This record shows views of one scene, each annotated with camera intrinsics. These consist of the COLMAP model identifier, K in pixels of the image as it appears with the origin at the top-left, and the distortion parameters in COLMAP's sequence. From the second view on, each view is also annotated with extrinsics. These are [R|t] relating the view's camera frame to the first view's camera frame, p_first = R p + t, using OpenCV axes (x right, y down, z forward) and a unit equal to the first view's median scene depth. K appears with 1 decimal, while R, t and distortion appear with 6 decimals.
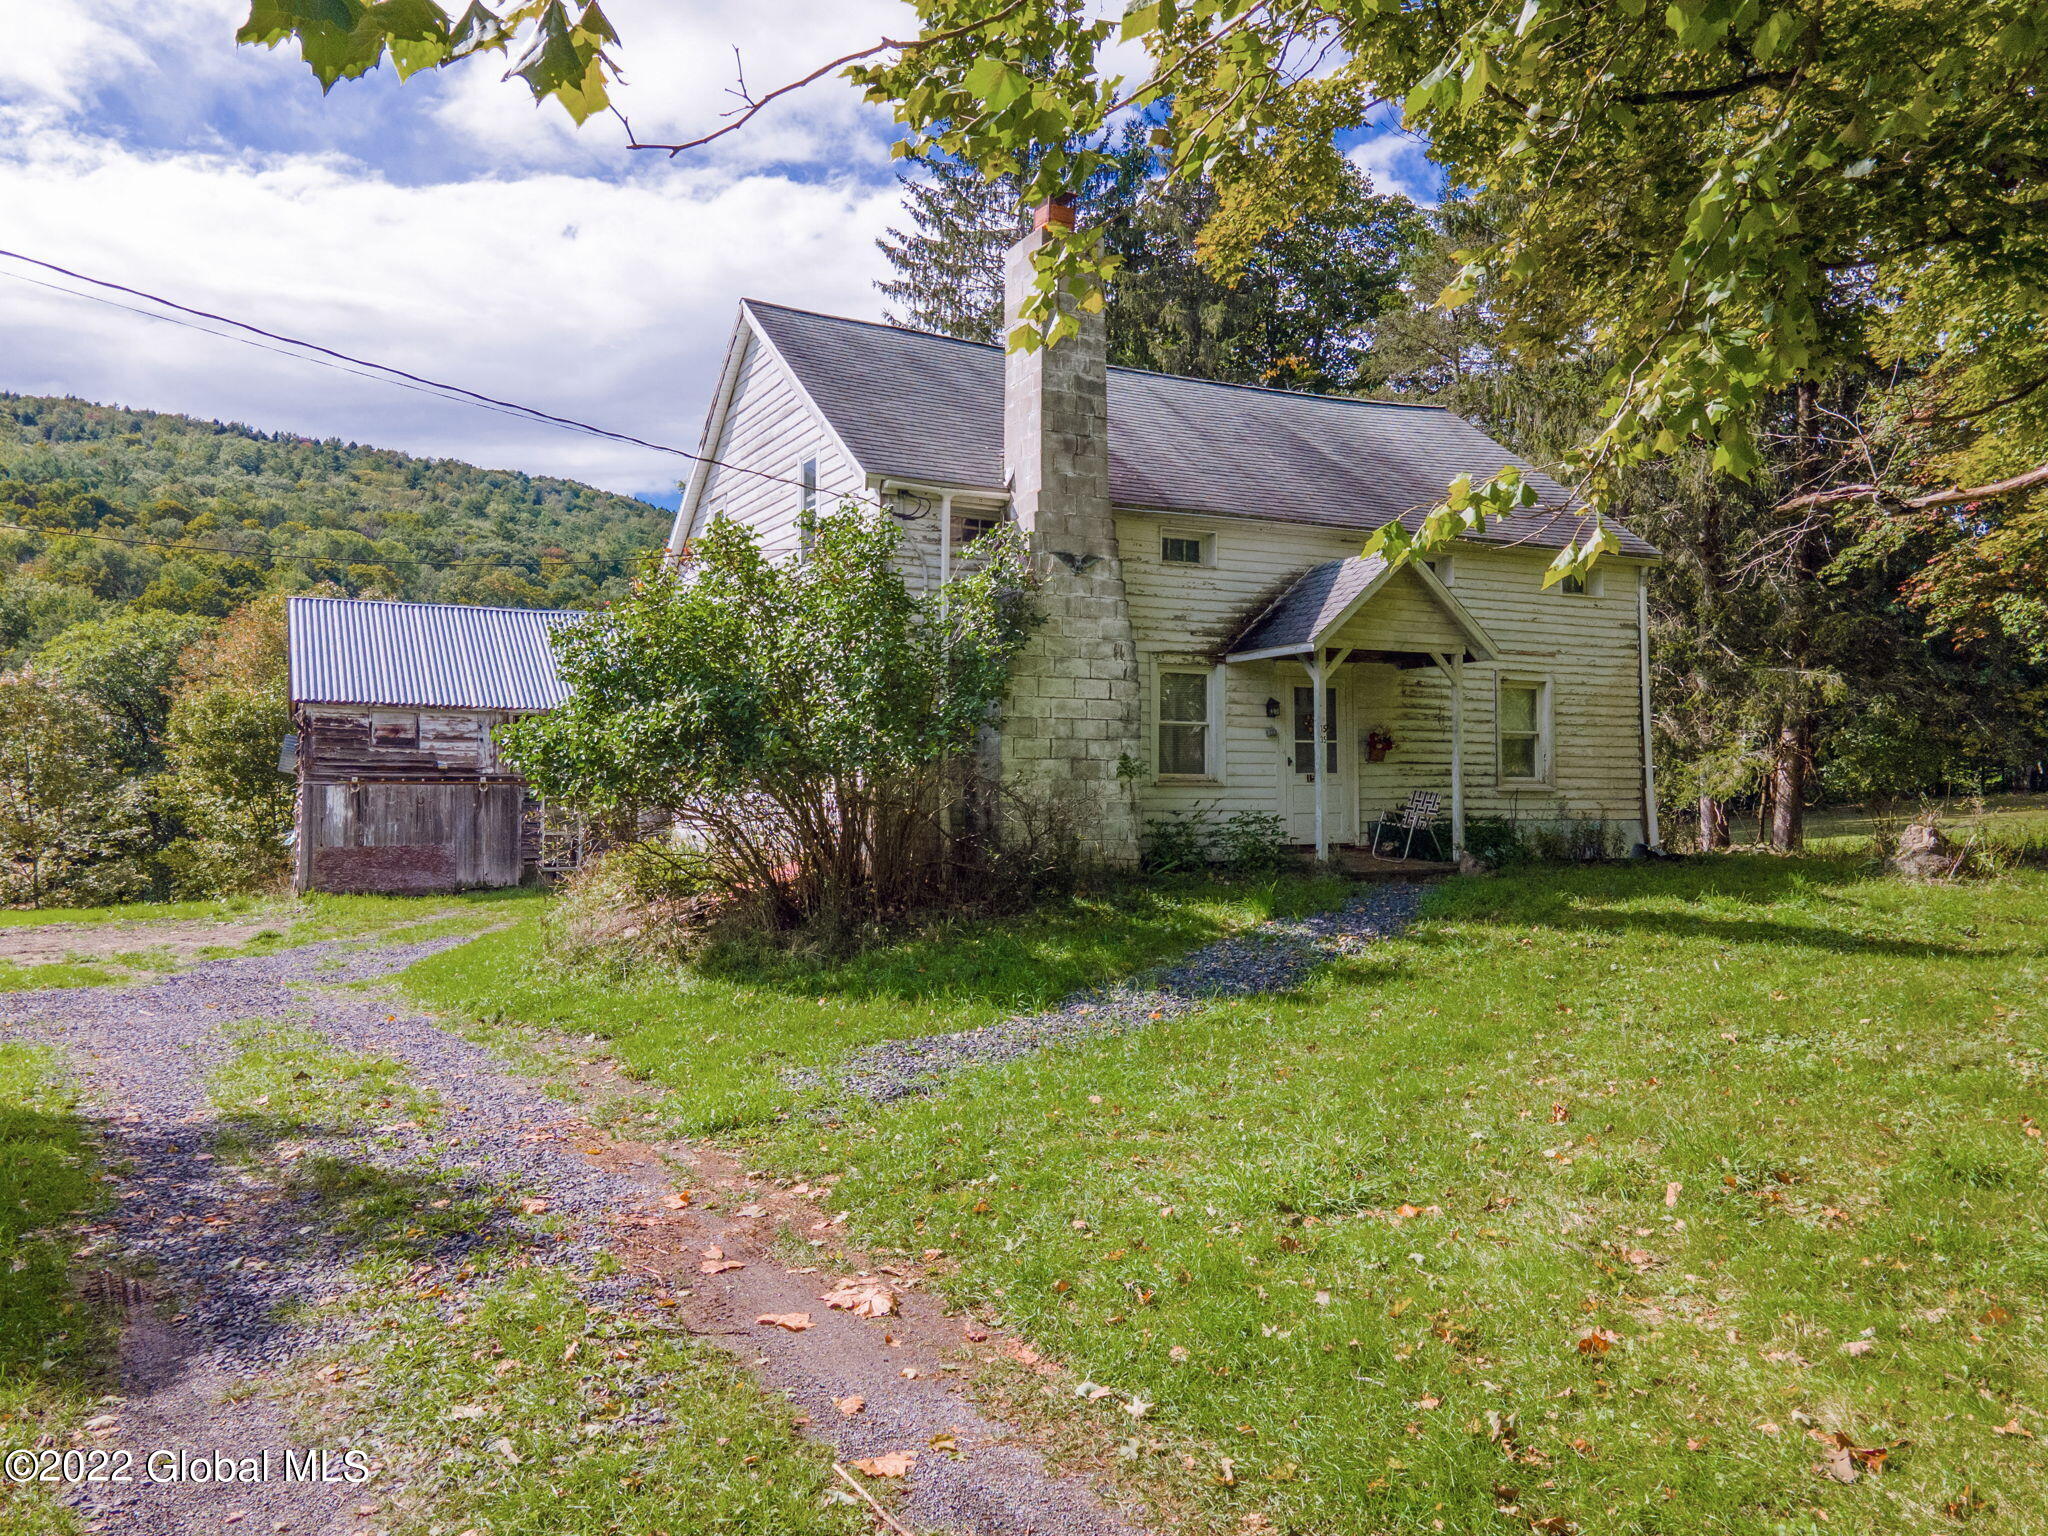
lens RADIAL K [[1533.4, 0, 1022.5], [0, 1533.4, 763.3], [0, 0, 1]] dist [-0.000353, -0.003125]
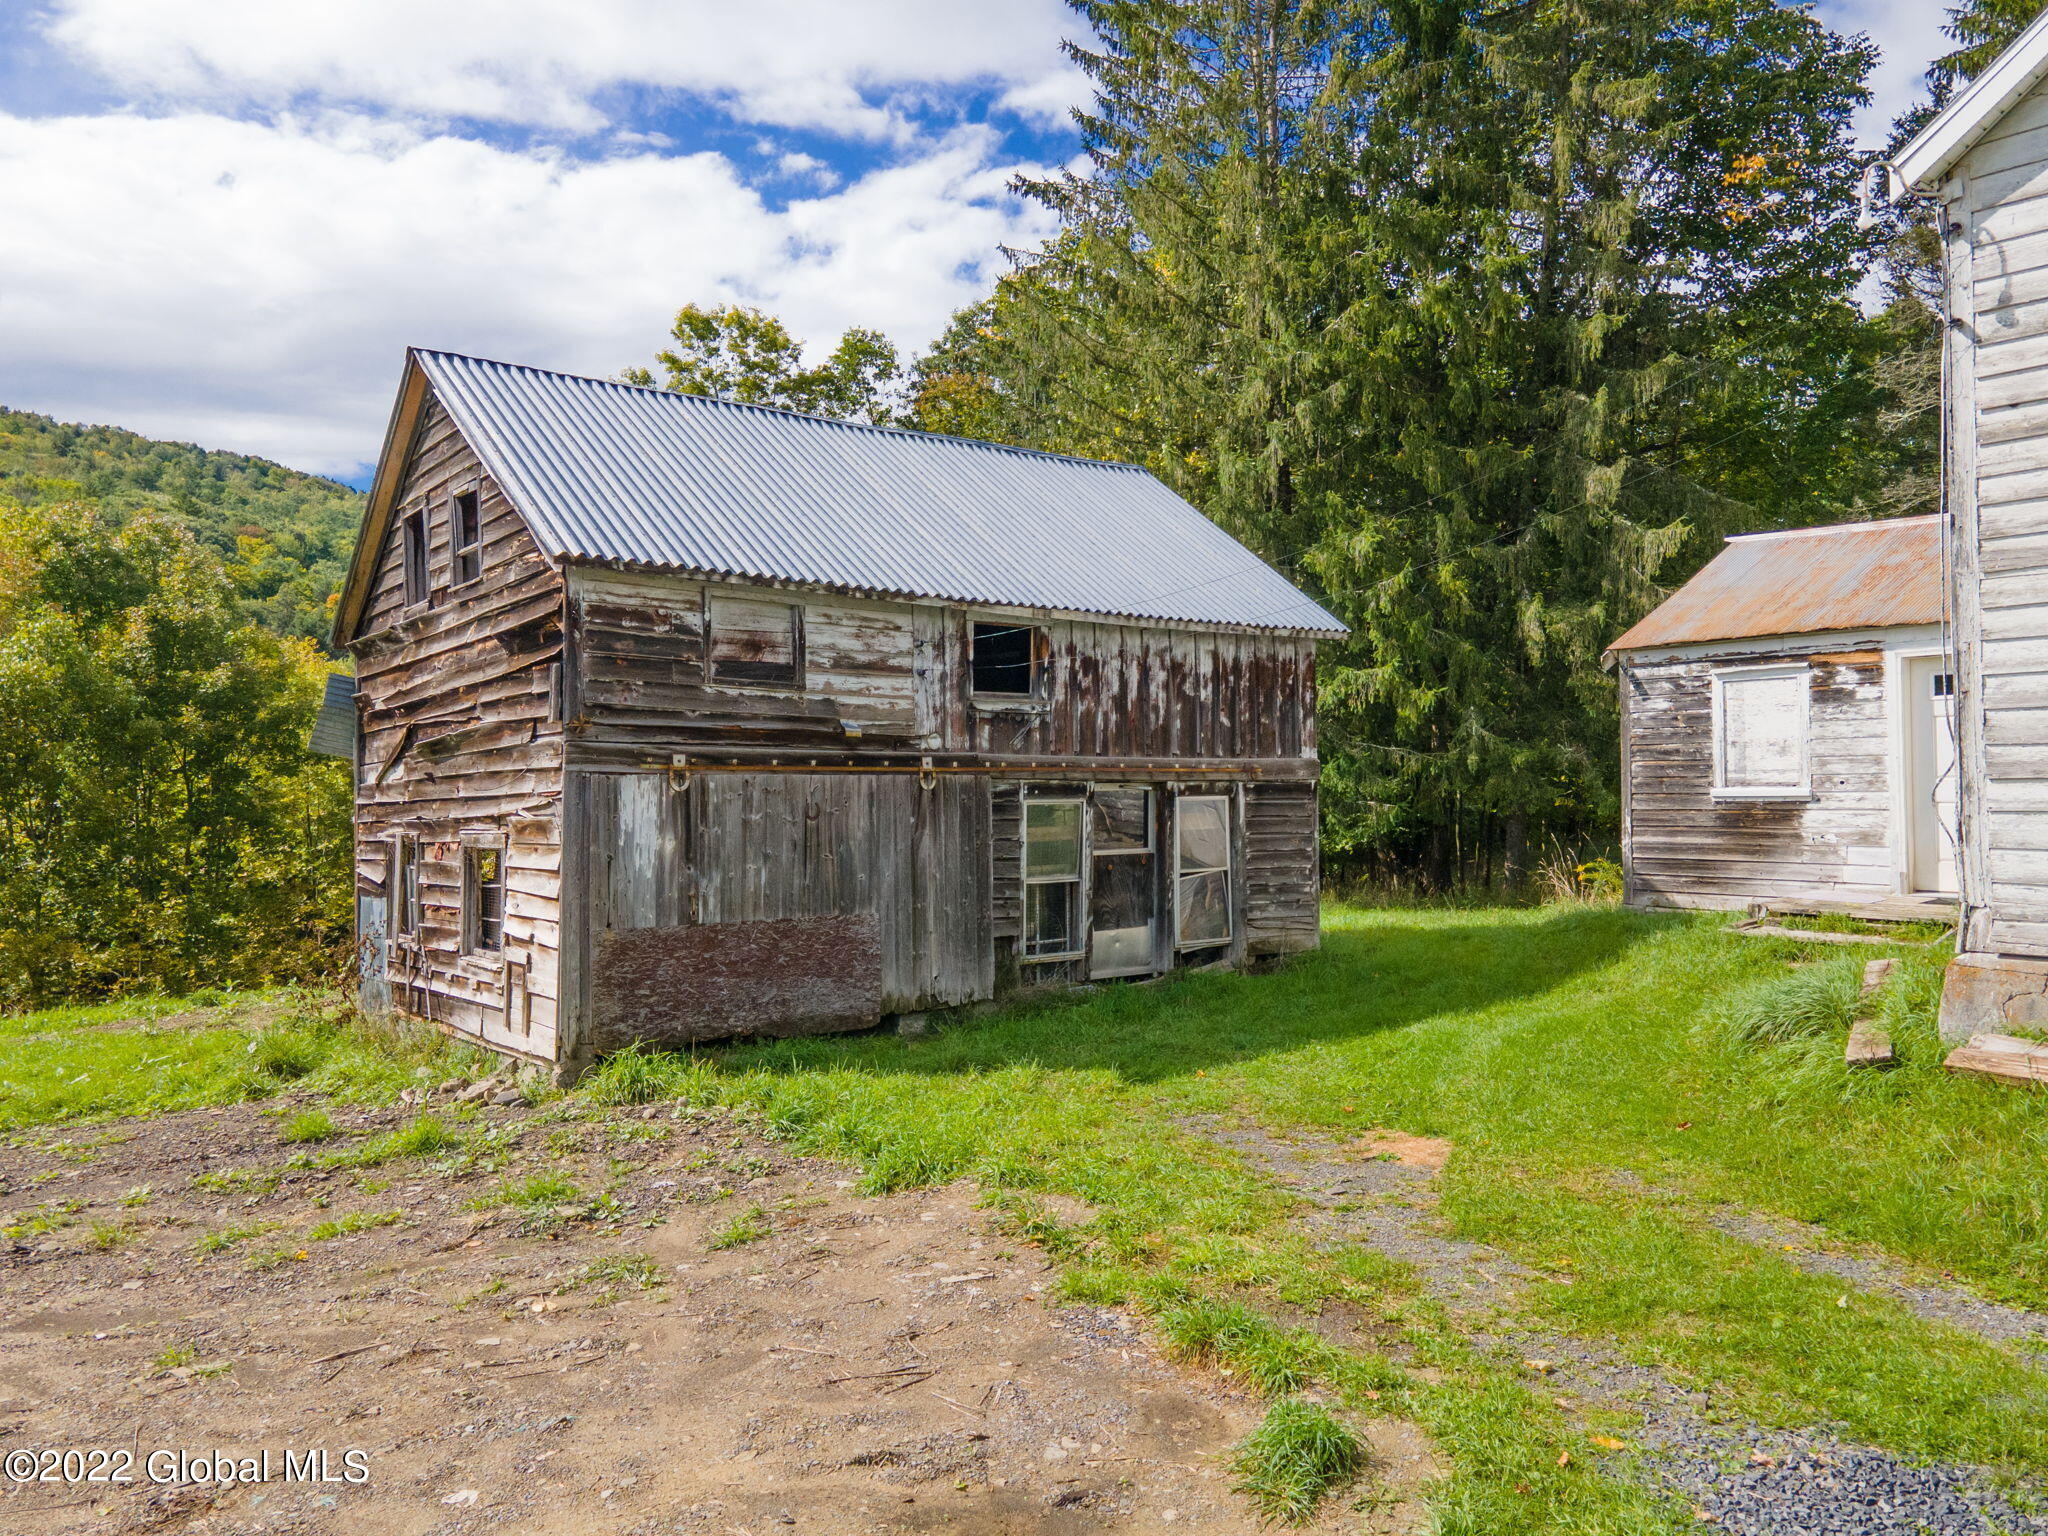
lens RADIAL K [[1533.4, 0, 1023.5], [0, 1533.4, 810.9], [0, 0, 1]] dist [-0.000353, -0.003125]
pose [[0.979017, -0.010042, 0.203532, -0.416228], [0.006549, 0.999820, 0.017828, 0.016774], [-0.203675, -0.016121, 0.978906, 0.564364]]
